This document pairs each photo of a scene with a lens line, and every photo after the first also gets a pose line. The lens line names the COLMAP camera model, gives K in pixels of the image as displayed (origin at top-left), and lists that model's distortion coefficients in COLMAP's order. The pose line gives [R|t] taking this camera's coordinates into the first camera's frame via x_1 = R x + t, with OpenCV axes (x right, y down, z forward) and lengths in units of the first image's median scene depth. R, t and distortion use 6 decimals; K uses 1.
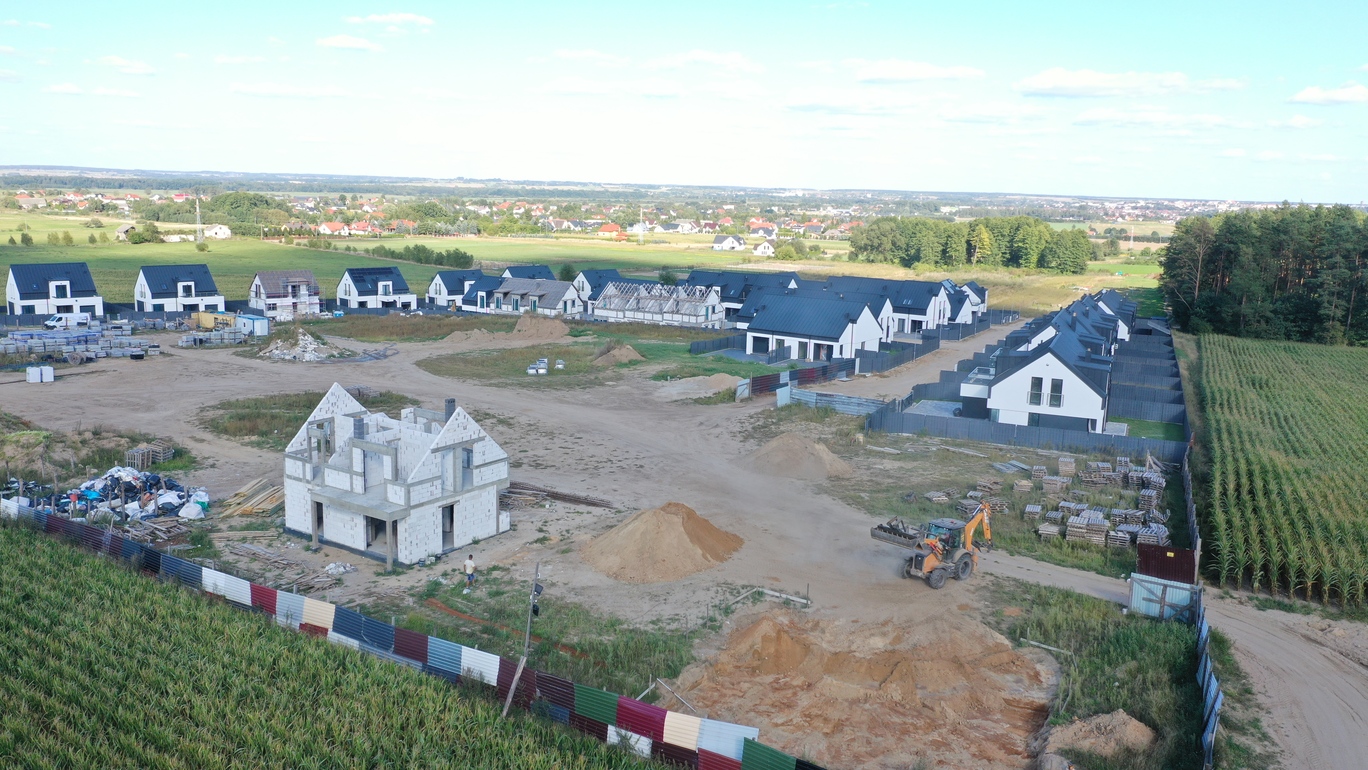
lens RADIAL K [[1076.2, 0, 686.8], [0, 1076.2, 387.6], [0, 0, 1]] dist [-0.000720, 0.003331]
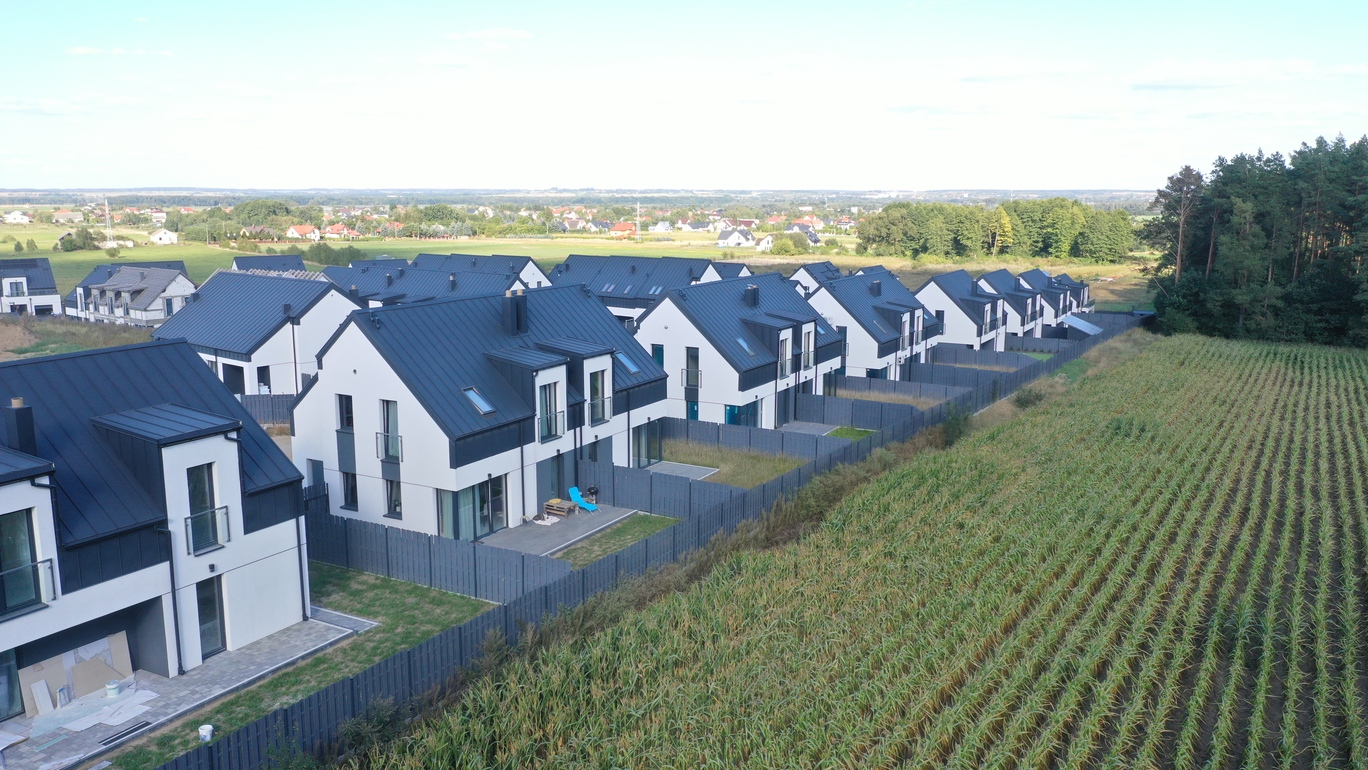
lens RADIAL K [[1076.2, 0, 681.9], [0, 1076.2, 386.5], [0, 0, 1]] dist [-0.000720, 0.003331]
pose [[0.995285, -0.008352, -0.096633, 0.076635], [0.007669, 0.999943, -0.007441, -0.004913], [0.096690, 0.006665, 0.995292, 0.100049]]
